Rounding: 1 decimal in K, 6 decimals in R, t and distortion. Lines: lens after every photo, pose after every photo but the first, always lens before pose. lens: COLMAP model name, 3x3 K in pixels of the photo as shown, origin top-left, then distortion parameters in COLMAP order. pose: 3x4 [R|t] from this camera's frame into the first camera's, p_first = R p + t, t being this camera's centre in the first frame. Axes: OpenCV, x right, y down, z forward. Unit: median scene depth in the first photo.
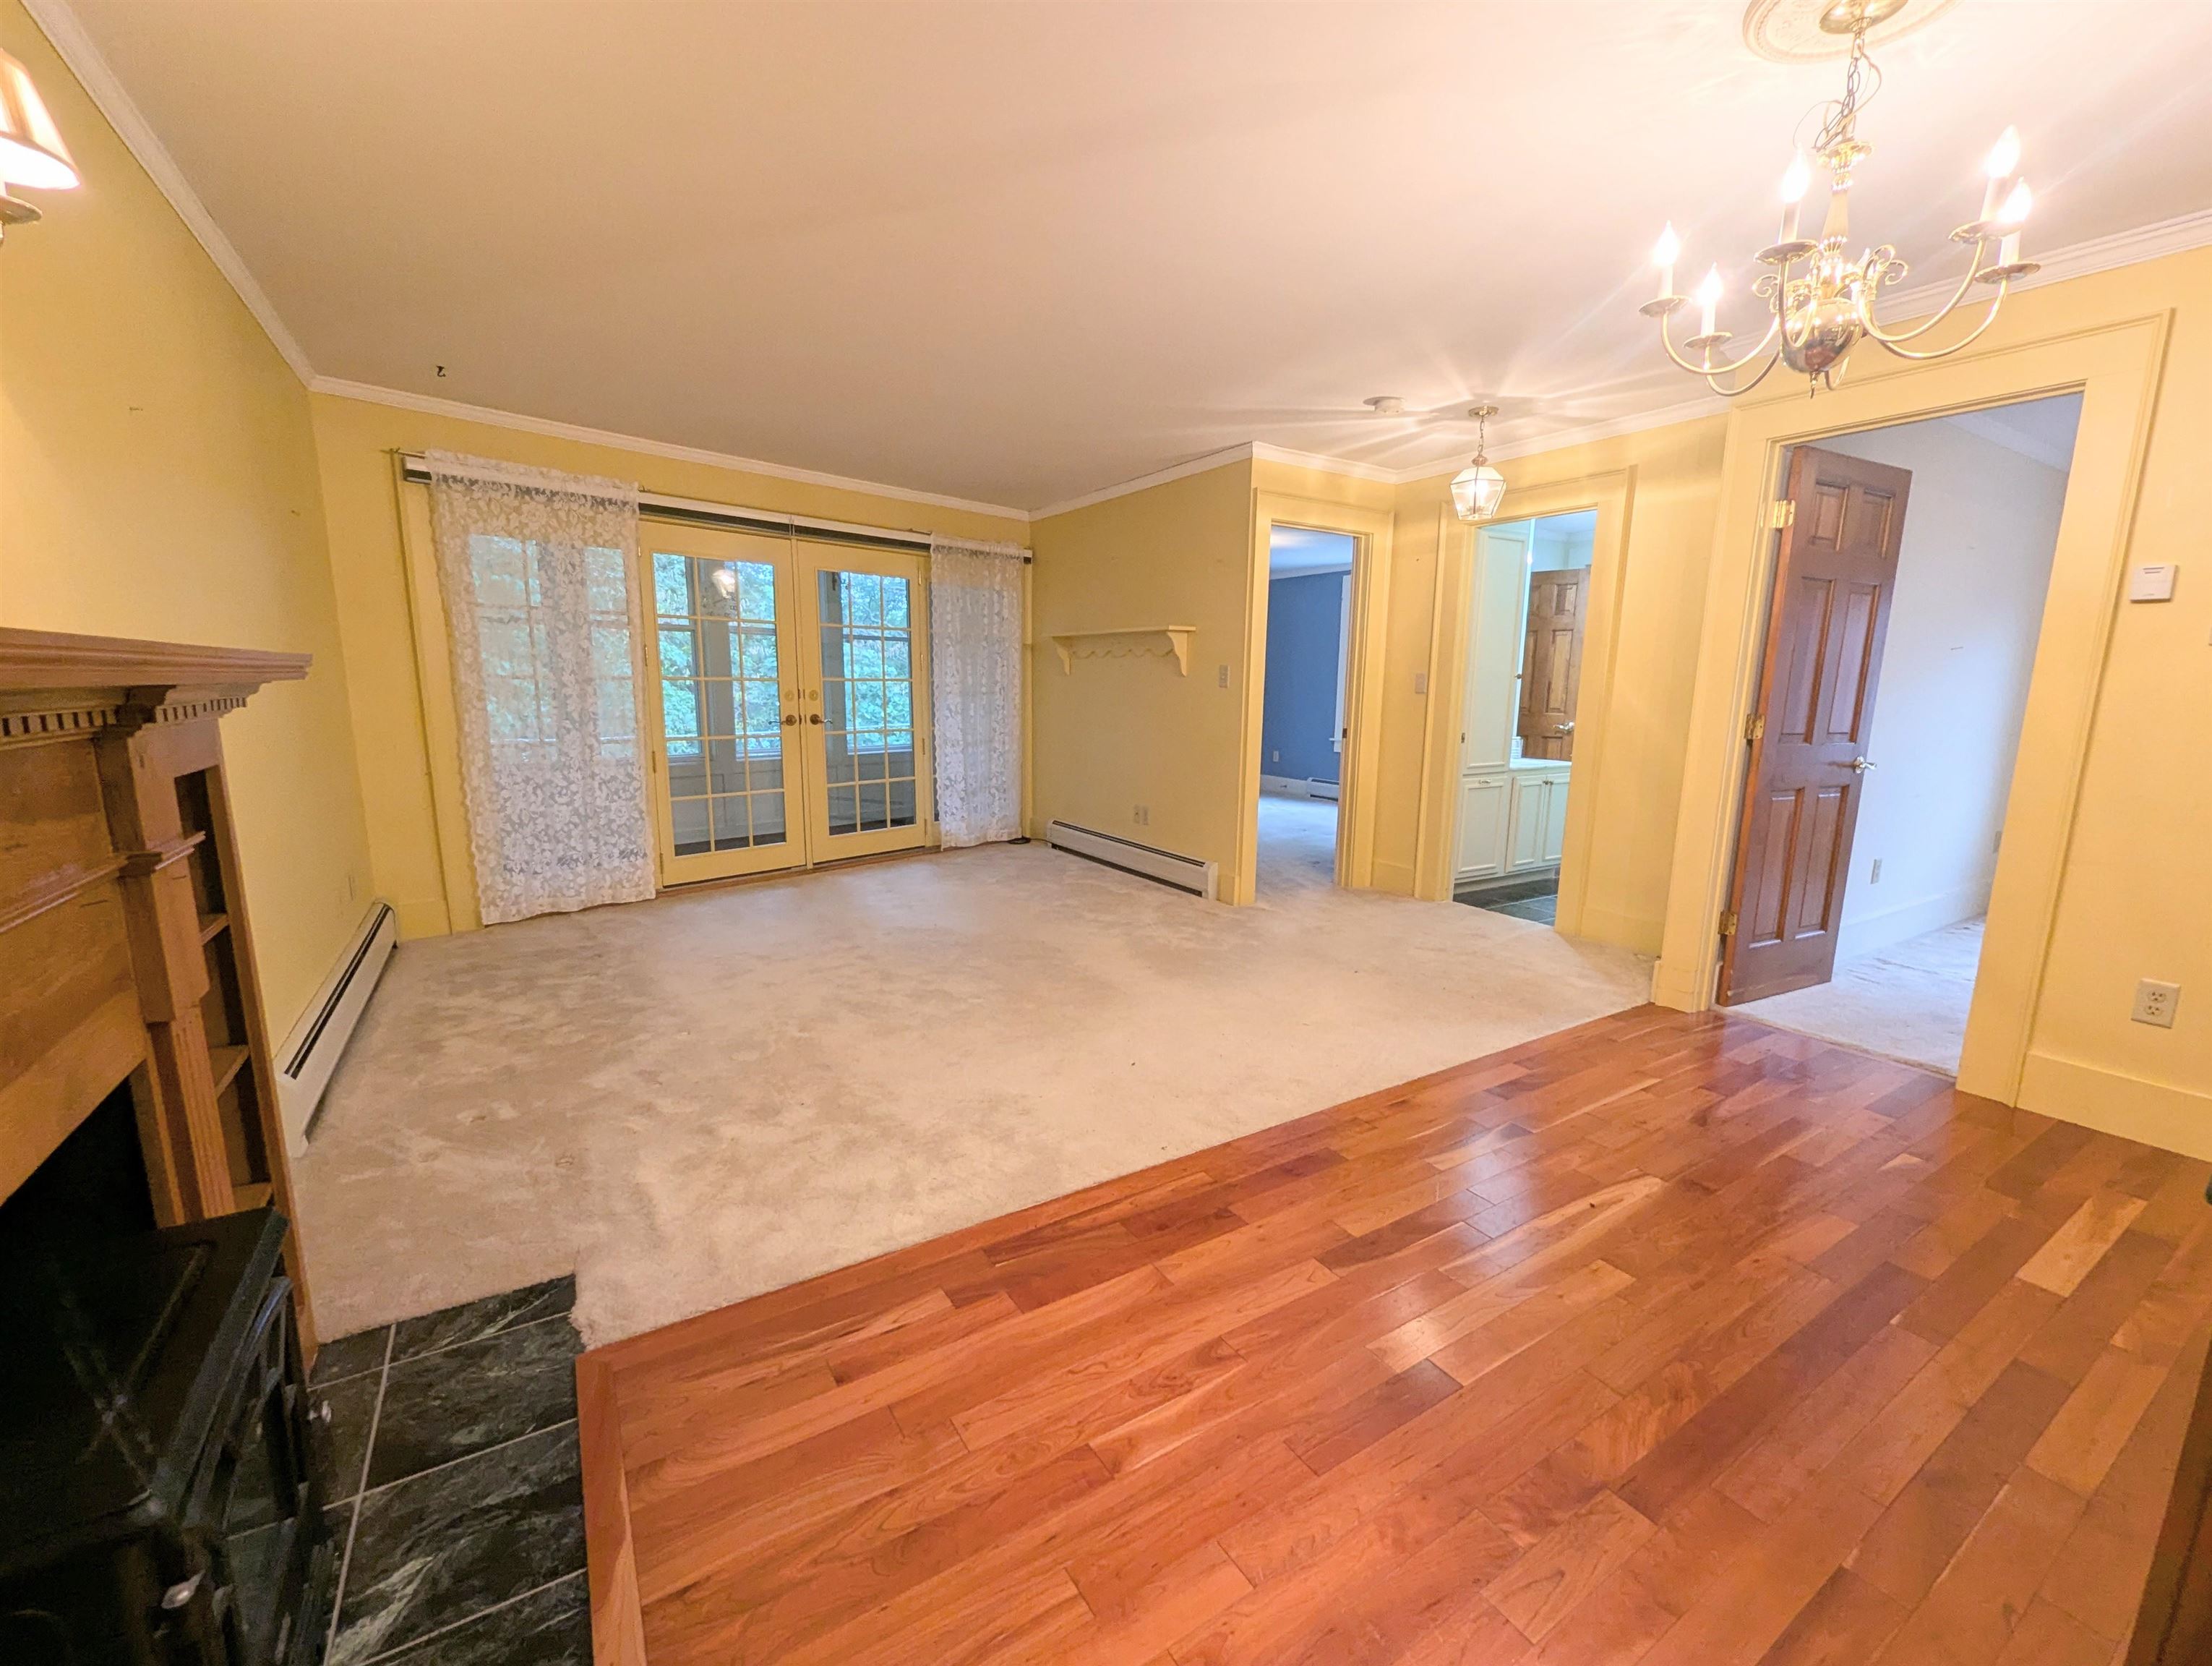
lens RADIAL K [[918.6, 0, 1103.4], [0, 918.6, 845.1], [0, 0, 1]] dist [0.001063, -0.000572]
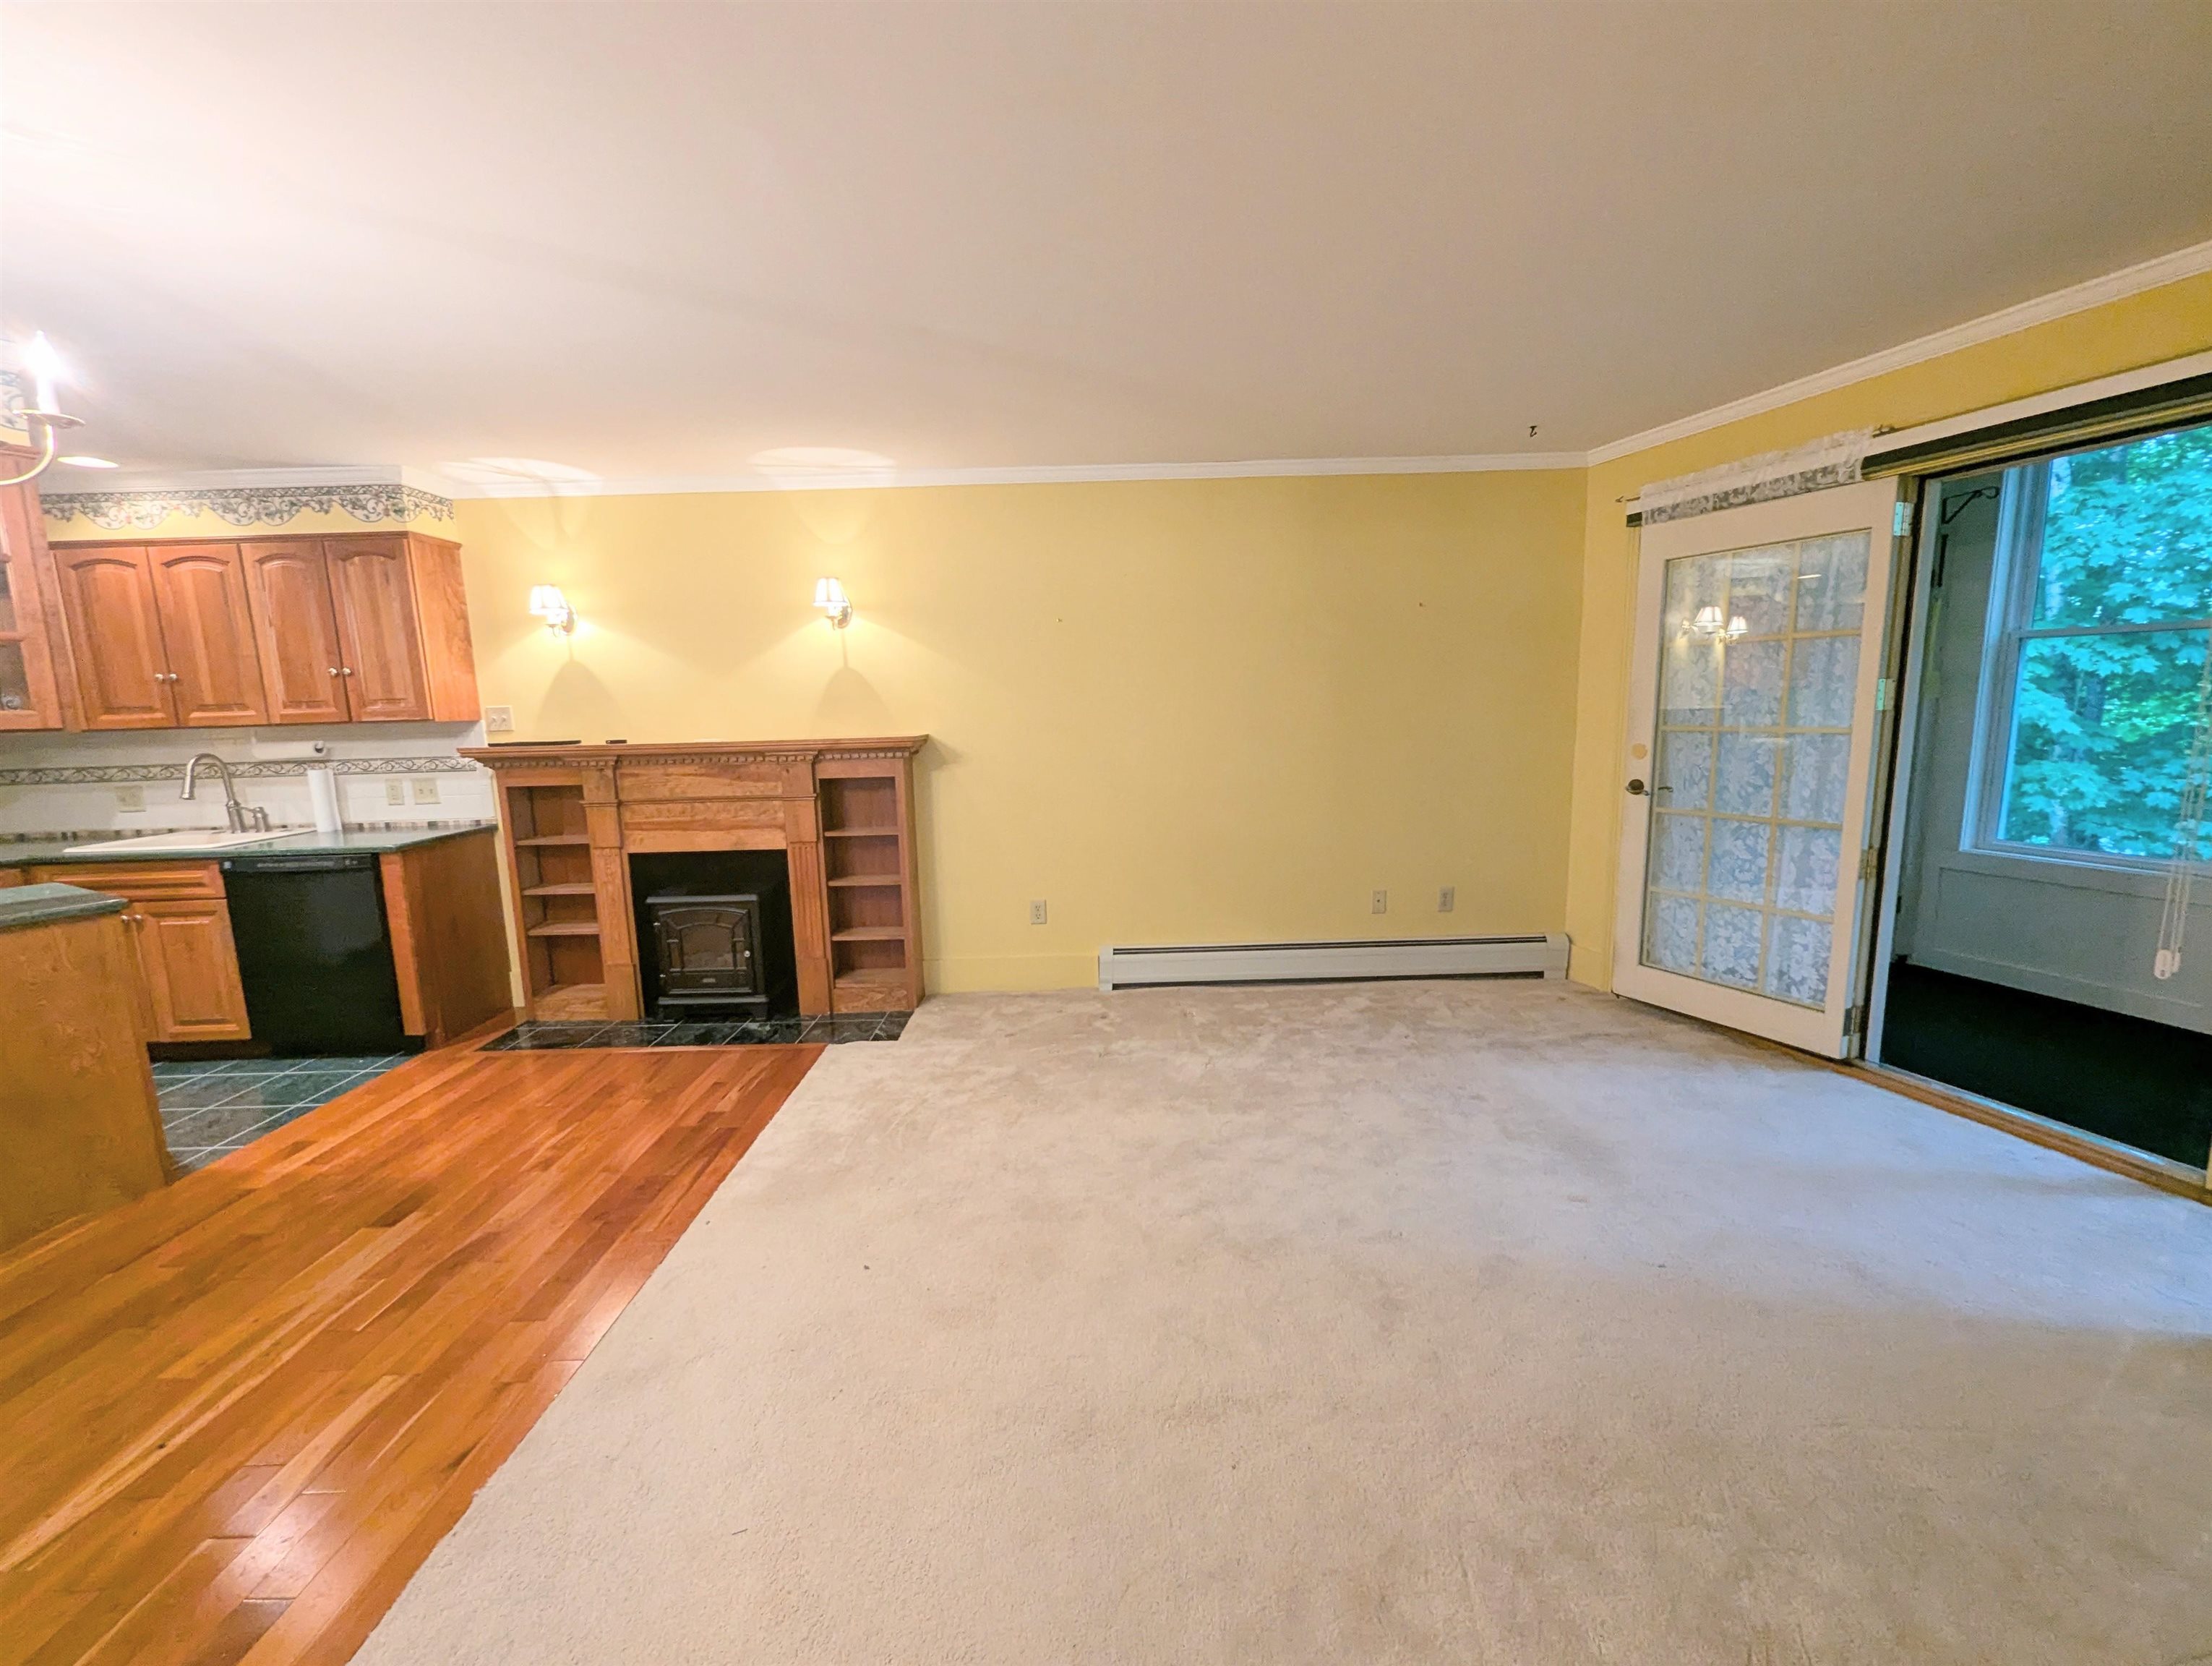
lens RADIAL K [[918.6, 0, 1104.9], [0, 918.6, 845.9], [0, 0, 1]] dist [0.001063, -0.000572]
pose [[-0.522644, 0.132287, -0.842225, 0.411682], [-0.130216, 0.963911, 0.232206, -0.237384], [0.842548, 0.231032, -0.486556, 1.140796]]
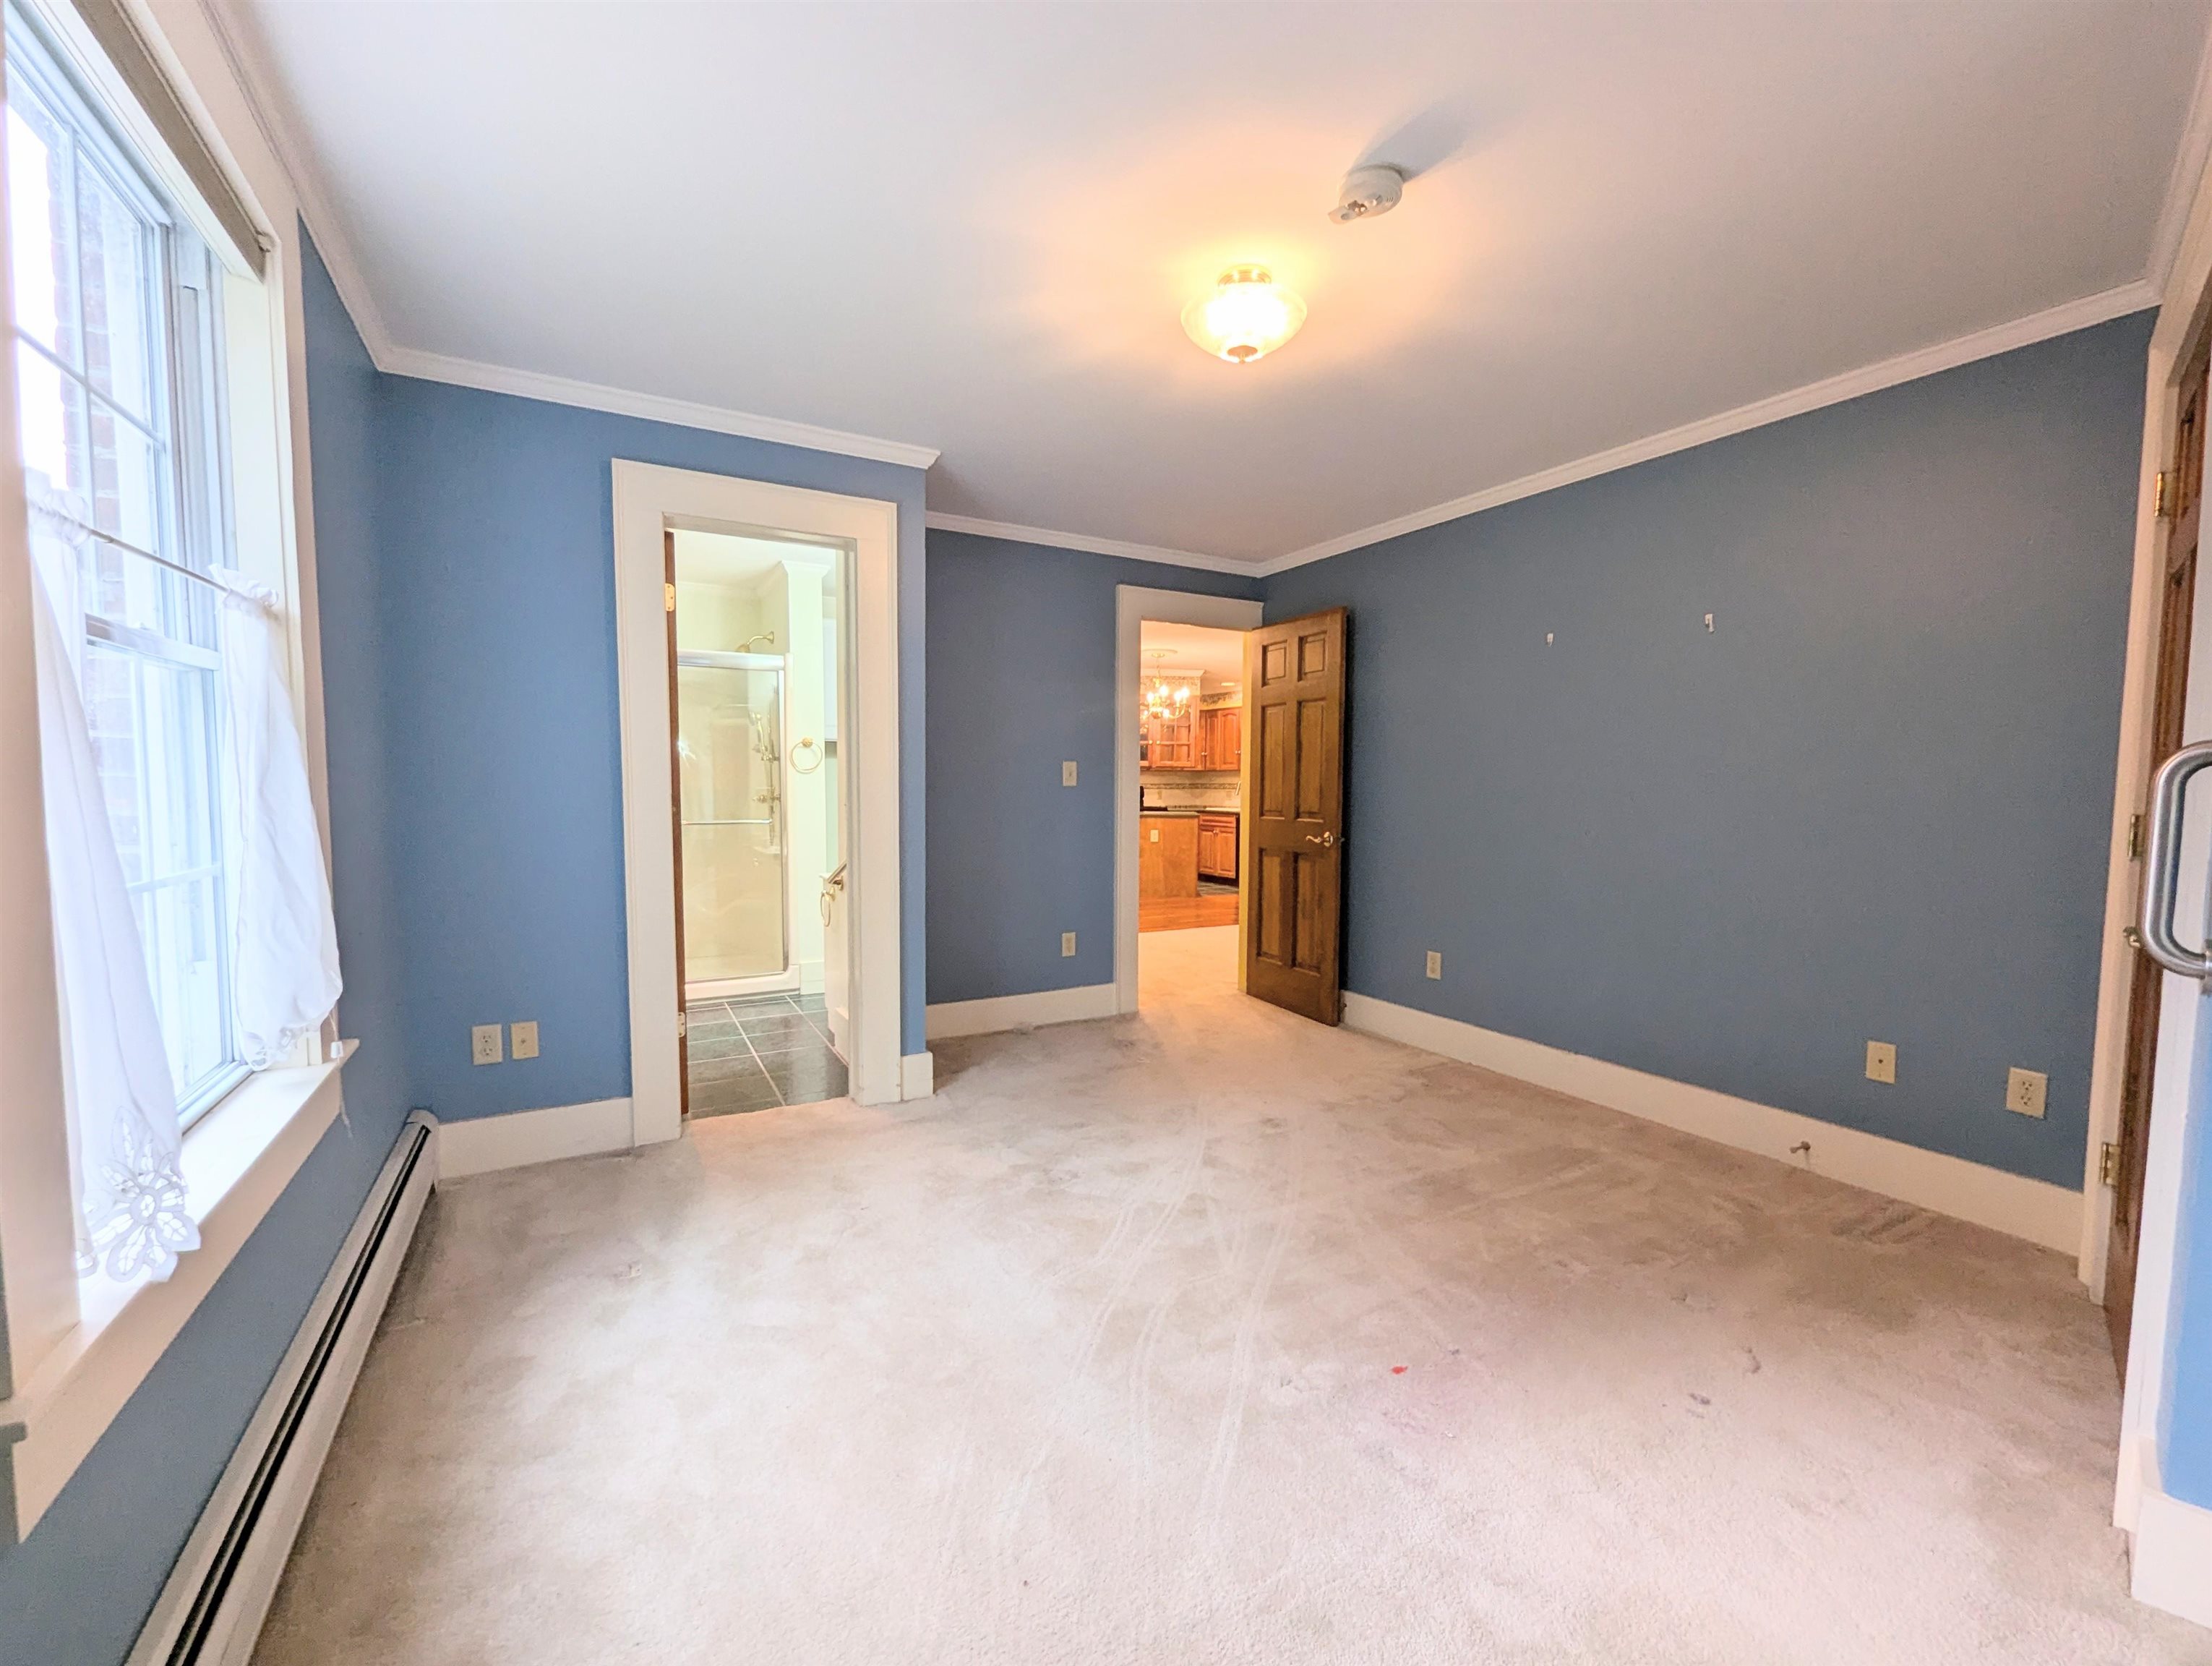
lens RADIAL K [[918.6, 0, 1106.7], [0, 918.6, 841.7], [0, 0, 1]] dist [0.001063, -0.000572]
pose [[-0.999016, -0.021277, 0.038919, 0.372066], [-0.011370, 0.970963, 0.238960, -0.466319], [-0.042874, 0.238282, -0.970249, 2.664990]]
